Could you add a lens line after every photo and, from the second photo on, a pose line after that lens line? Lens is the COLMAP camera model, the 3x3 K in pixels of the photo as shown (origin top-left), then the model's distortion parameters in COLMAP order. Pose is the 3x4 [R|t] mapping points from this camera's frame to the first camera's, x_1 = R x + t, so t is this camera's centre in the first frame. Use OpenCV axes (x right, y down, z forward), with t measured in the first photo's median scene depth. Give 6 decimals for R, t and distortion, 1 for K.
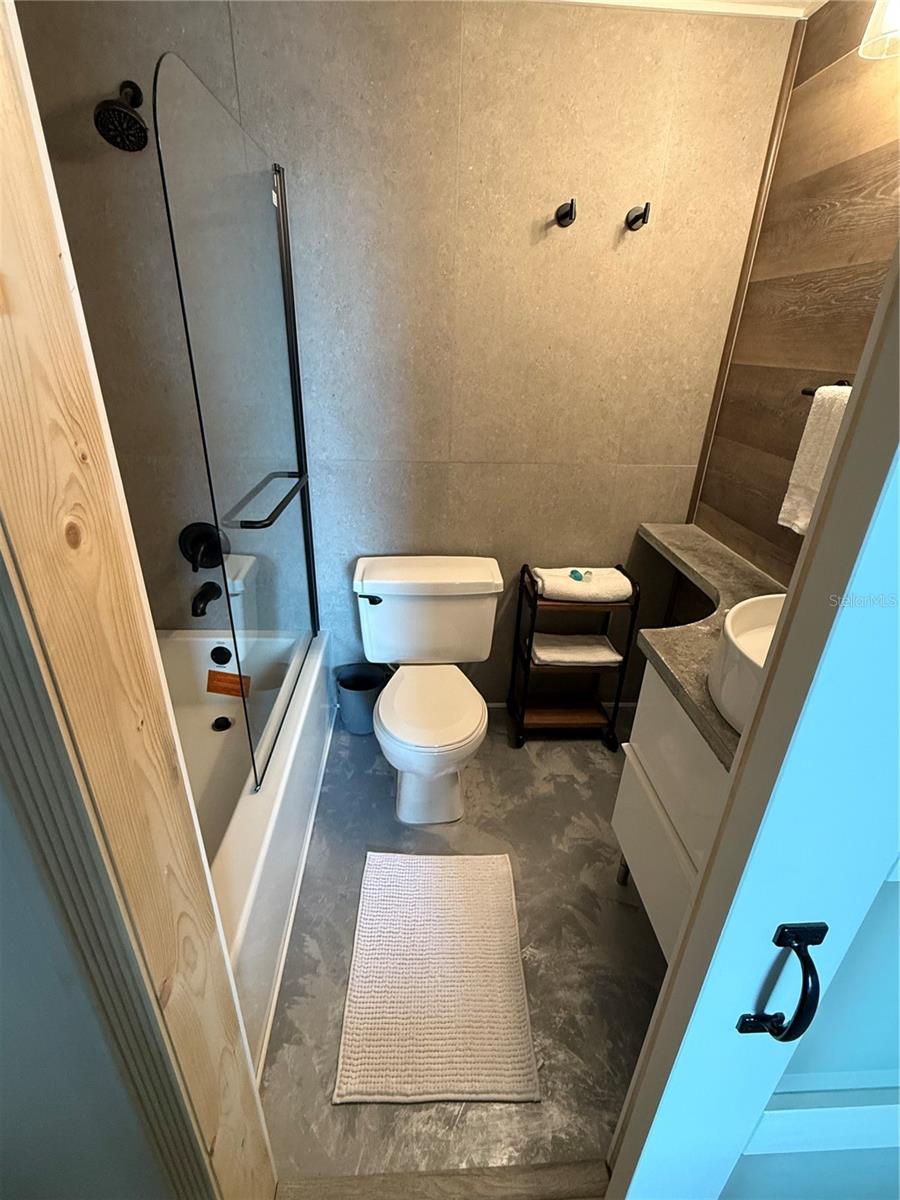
lens RADIAL K [[575.0, 0, 450.2], [0, 575.0, 599.9], [0, 0, 1]] dist [0.000254, 0.000328]
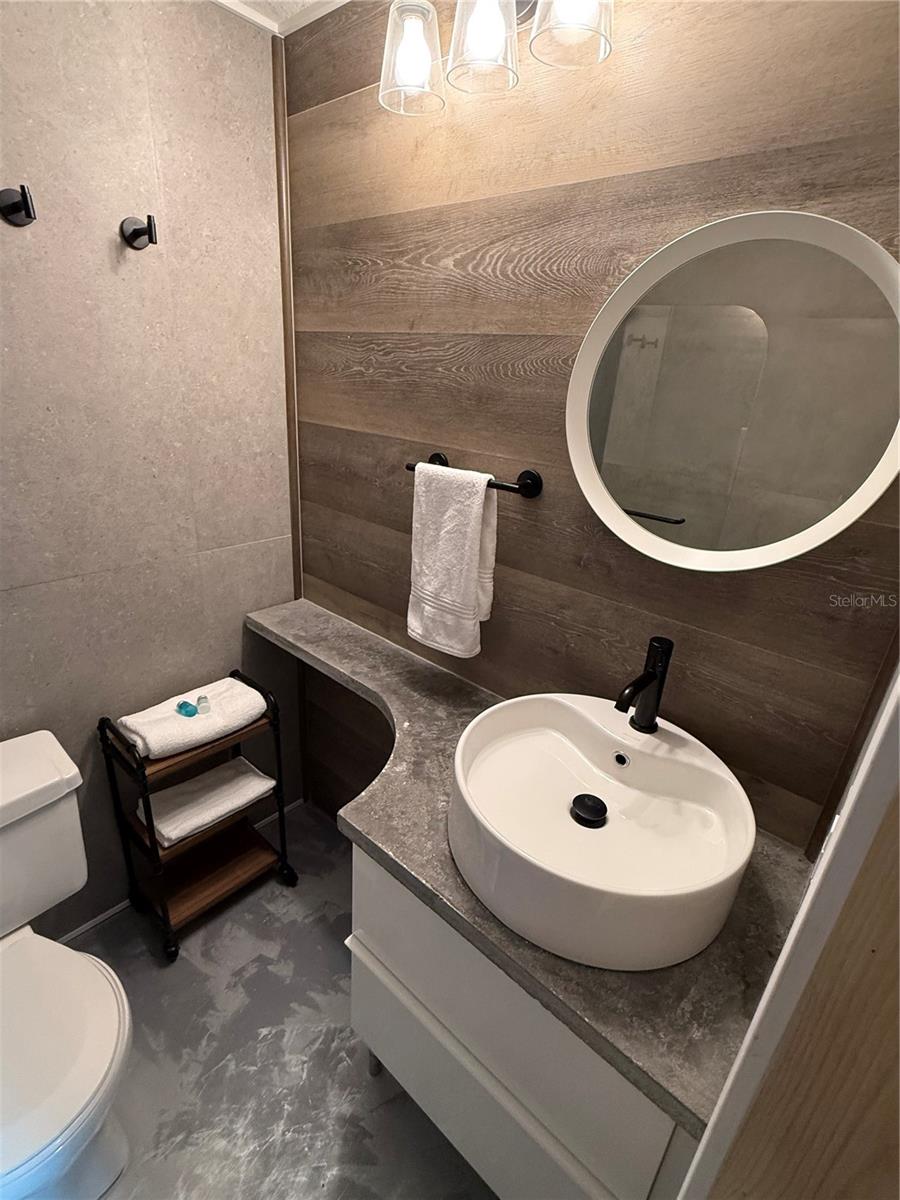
lens RADIAL K [[575.0, 0, 475.7], [0, 575.0, 611.9], [0, 0, 1]] dist [0.000254, 0.000328]
pose [[0.696921, -0.253559, 0.670827, 0.014266], [0.254750, 0.961933, 0.098932, -0.152814], [-0.670376, 0.101946, 0.734985, 0.209541]]
